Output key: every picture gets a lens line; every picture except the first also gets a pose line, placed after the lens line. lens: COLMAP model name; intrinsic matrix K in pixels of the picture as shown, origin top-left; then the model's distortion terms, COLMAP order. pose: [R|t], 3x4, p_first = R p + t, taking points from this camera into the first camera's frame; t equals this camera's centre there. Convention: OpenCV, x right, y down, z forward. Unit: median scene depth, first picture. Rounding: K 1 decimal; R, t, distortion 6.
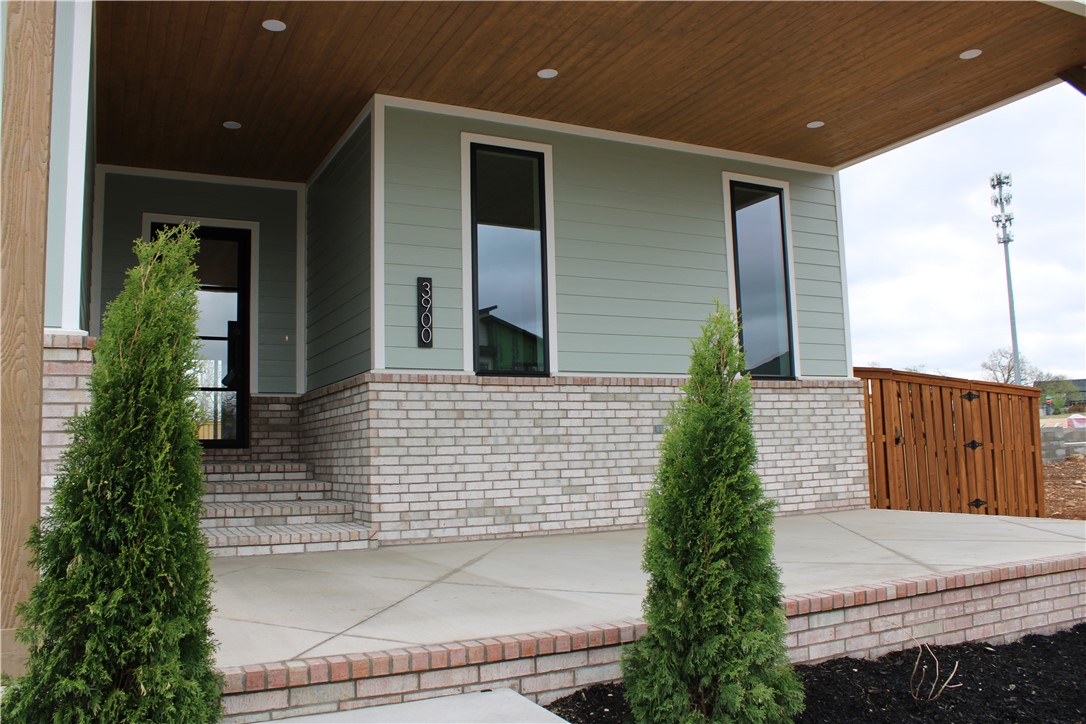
lens RADIAL K [[897.4, 0, 536.5], [0, 897.4, 351.5], [0, 0, 1]] dist [-0.176060, 0.168498]
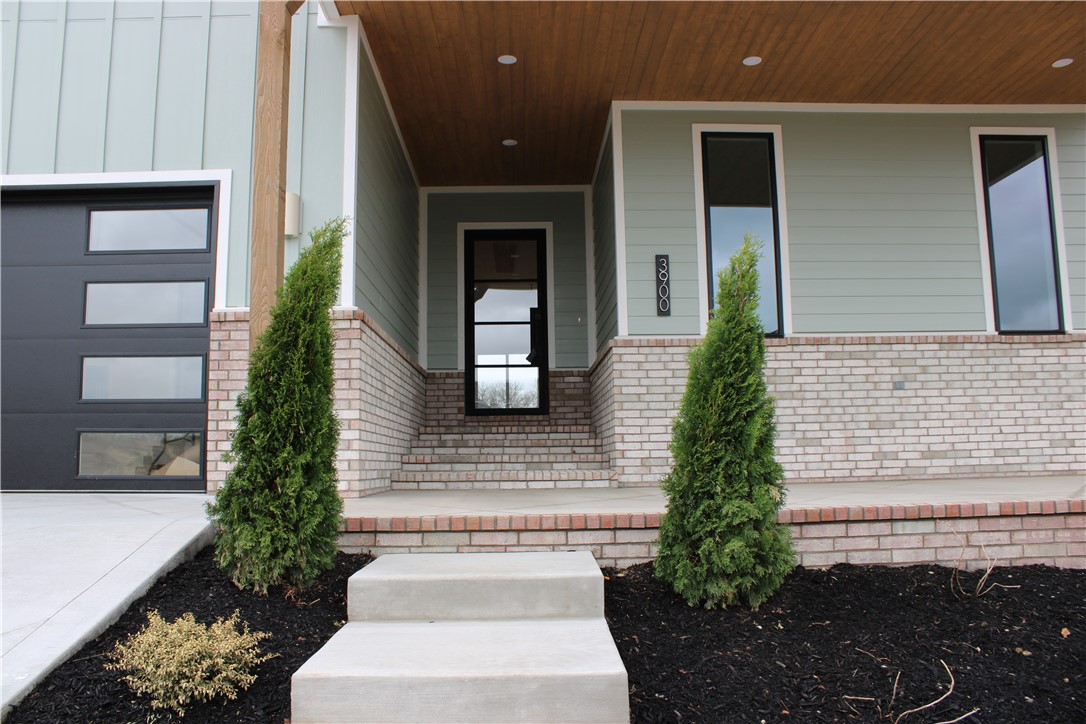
lens RADIAL K [[897.4, 0, 536.5], [0, 897.4, 351.5], [0, 0, 1]] dist [-0.176060, 0.168498]
pose [[0.900586, -0.040493, -0.432788, 0.218403], [0.039821, 0.999150, -0.010620, 0.046231], [0.432850, -0.007670, 0.901433, -0.097779]]
